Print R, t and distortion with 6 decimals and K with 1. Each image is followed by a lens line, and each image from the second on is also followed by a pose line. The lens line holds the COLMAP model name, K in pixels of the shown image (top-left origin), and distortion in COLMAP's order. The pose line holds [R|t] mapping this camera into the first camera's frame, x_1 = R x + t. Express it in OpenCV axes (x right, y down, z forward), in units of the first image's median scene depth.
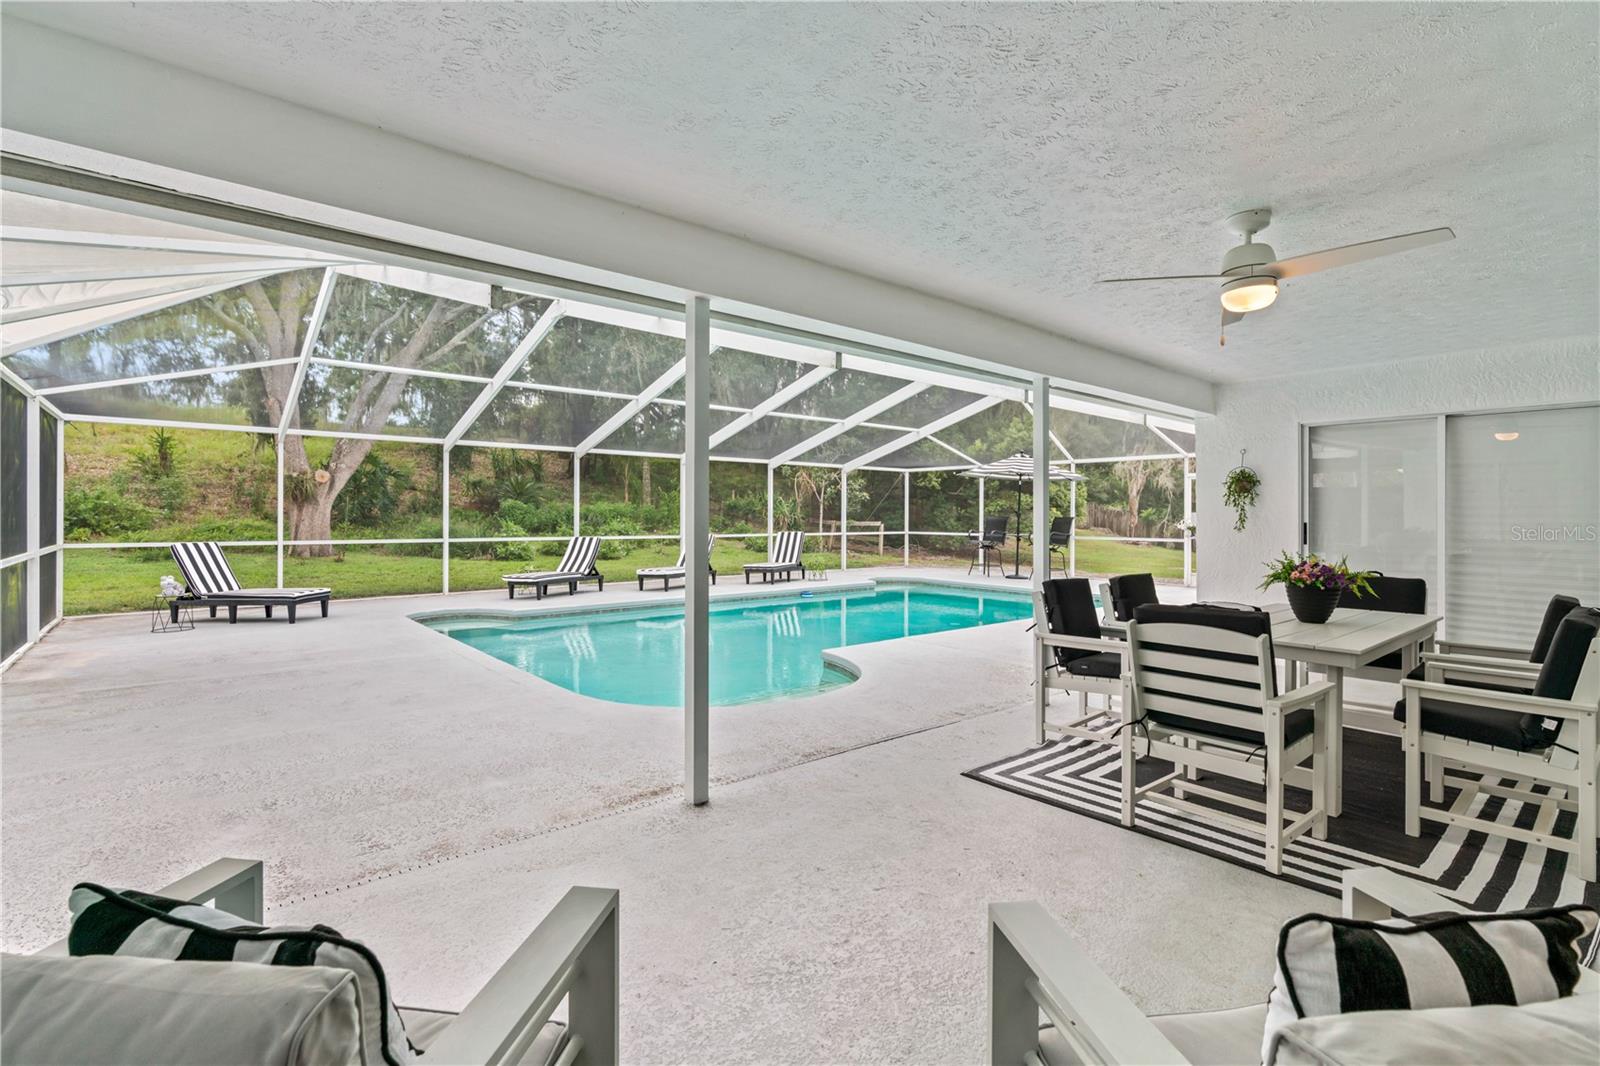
lens RADIAL K [[738.2, 0, 802.3], [0, 738.2, 521.4], [0, 0, 1]] dist [-0.010884, 0.005041]
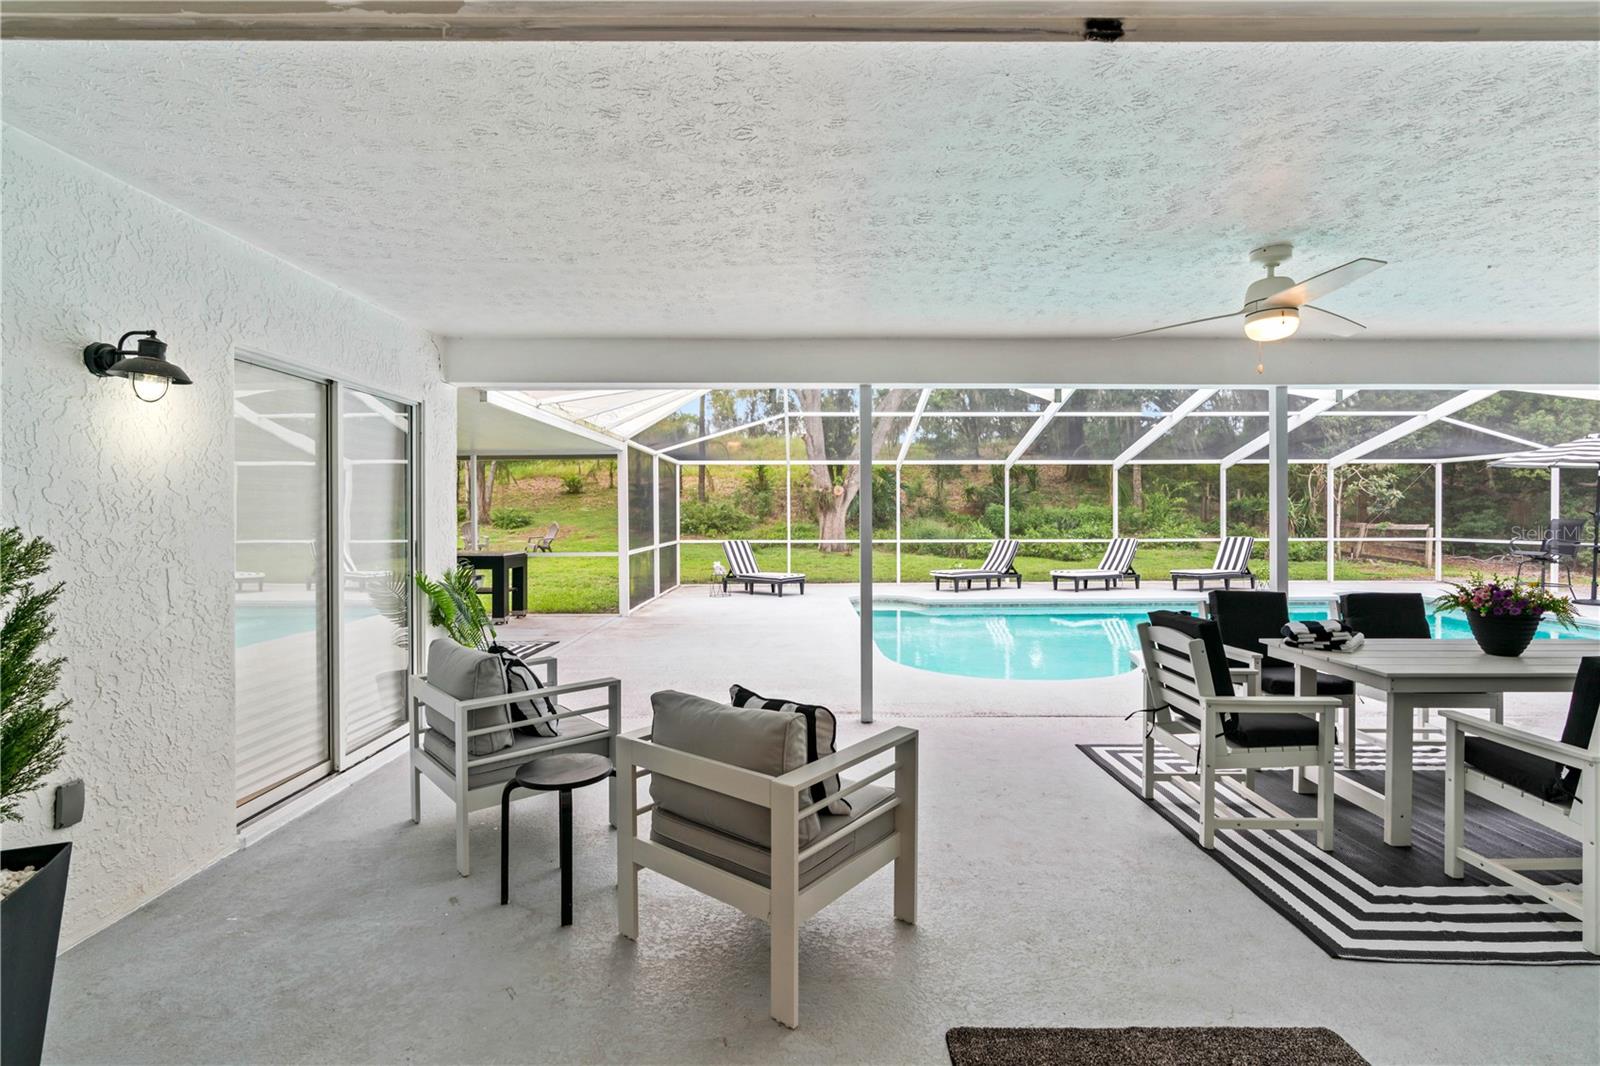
lens RADIAL K [[738.2, 0, 798.1], [0, 738.2, 529.4], [0, 0, 1]] dist [-0.010884, 0.005041]
pose [[0.760559, 0.004523, -0.649253, 0.198500], [0.002365, 0.999950, 0.009736, -0.006930], [0.649264, -0.008940, 0.760510, -0.063004]]
